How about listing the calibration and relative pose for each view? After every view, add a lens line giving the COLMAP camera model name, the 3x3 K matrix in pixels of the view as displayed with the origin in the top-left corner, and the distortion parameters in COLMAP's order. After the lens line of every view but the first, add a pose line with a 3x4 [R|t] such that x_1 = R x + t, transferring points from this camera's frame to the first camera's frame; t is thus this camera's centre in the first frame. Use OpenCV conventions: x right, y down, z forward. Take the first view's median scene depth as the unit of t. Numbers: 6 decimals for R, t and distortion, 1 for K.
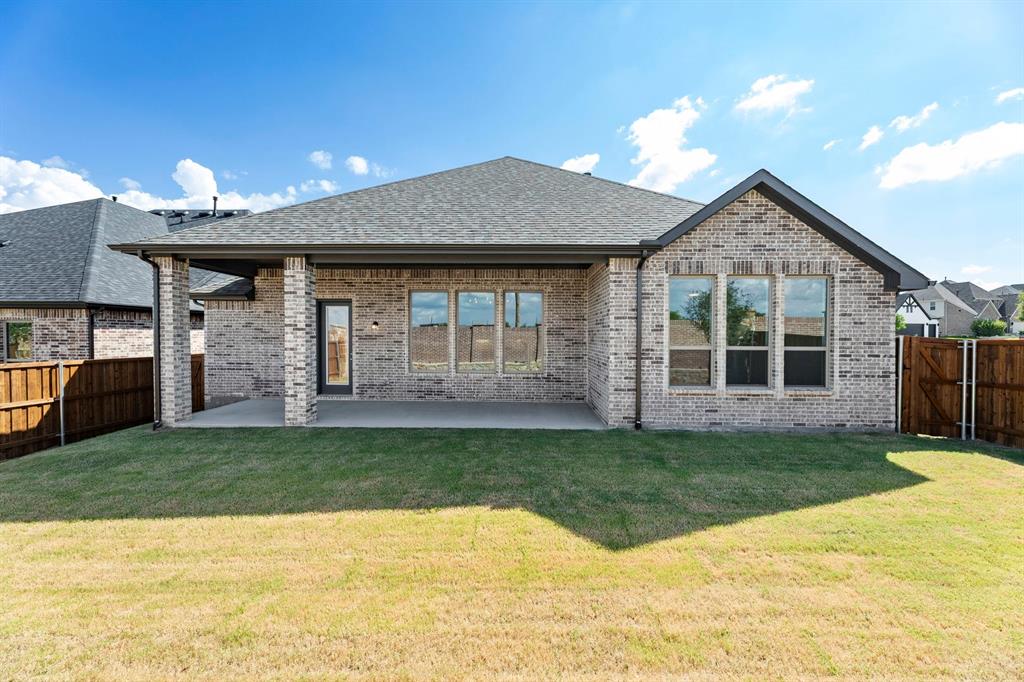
lens RADIAL K [[407.5, 0, 512.0], [0, 407.5, 341.0], [0, 0, 1]] dist [0.000294, 0.000114]
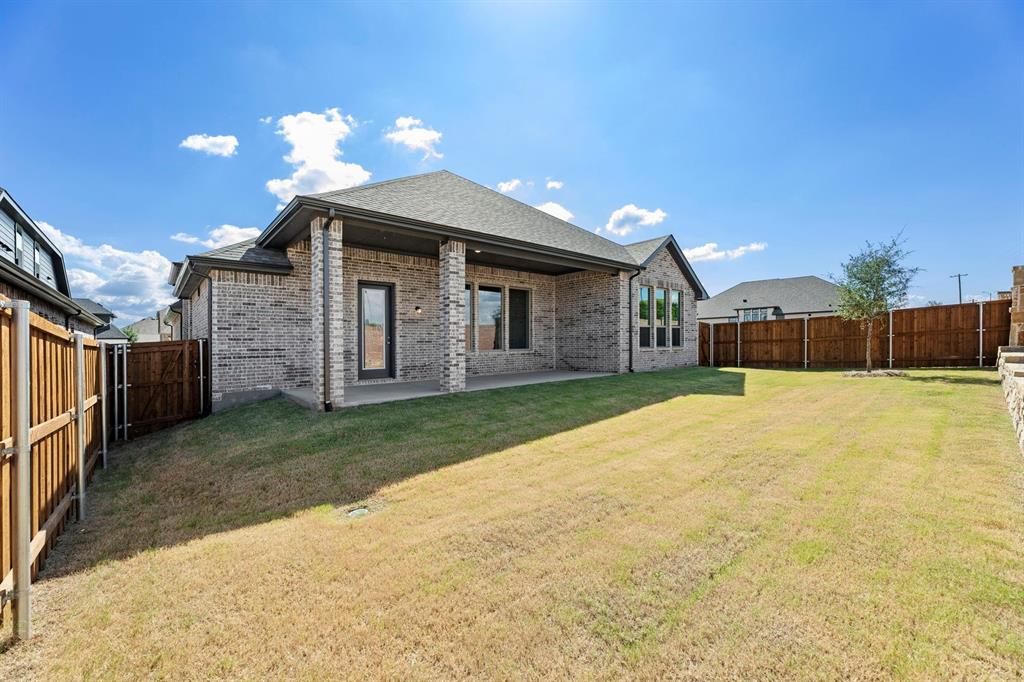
lens RADIAL K [[407.5, 0, 512.0], [0, 407.5, 341.0], [0, 0, 1]] dist [0.000294, 0.000114]
pose [[0.736903, -0.012682, 0.675879, -1.176793], [0.031712, 0.999372, -0.015823, 0.091045], [-0.675254, 0.033094, 0.736842, 0.072192]]
